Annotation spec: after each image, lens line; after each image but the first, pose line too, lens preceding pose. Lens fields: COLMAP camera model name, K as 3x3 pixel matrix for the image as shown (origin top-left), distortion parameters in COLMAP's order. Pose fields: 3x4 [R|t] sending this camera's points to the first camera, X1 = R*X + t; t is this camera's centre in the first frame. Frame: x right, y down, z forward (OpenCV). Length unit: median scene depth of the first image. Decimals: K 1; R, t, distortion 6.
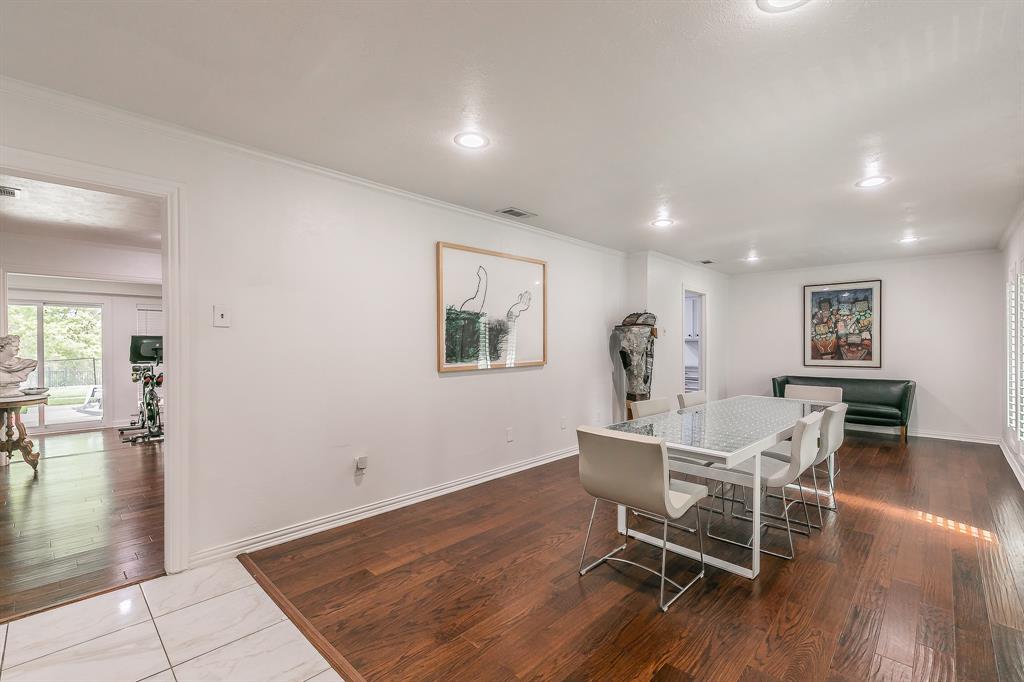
lens RADIAL K [[449.0, 0, 506.1], [0, 449.0, 343.8], [0, 0, 1]] dist [0.007165, -0.000017]
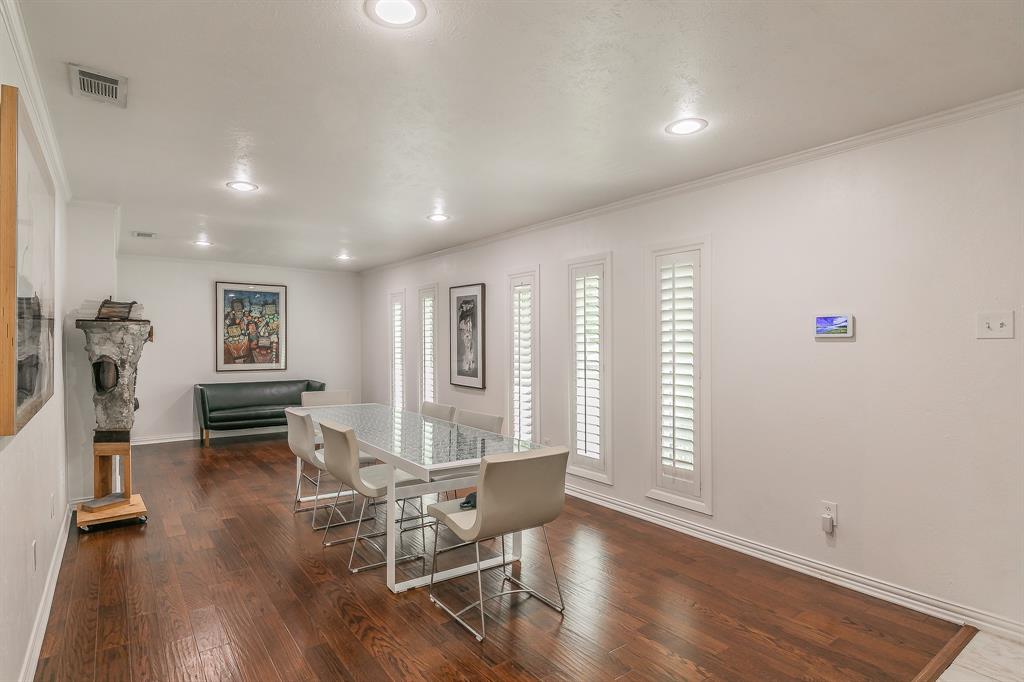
lens RADIAL K [[523.5, 0, 504.6], [0, 523.5, 342.0], [0, 0, 1]] dist [-0.034021, -0.000686]
pose [[0.161297, 0.002663, 0.986902, -0.270969], [-0.001429, 0.999996, -0.002465, -0.008203], [-0.986905, -0.001012, 0.161300, 0.291383]]
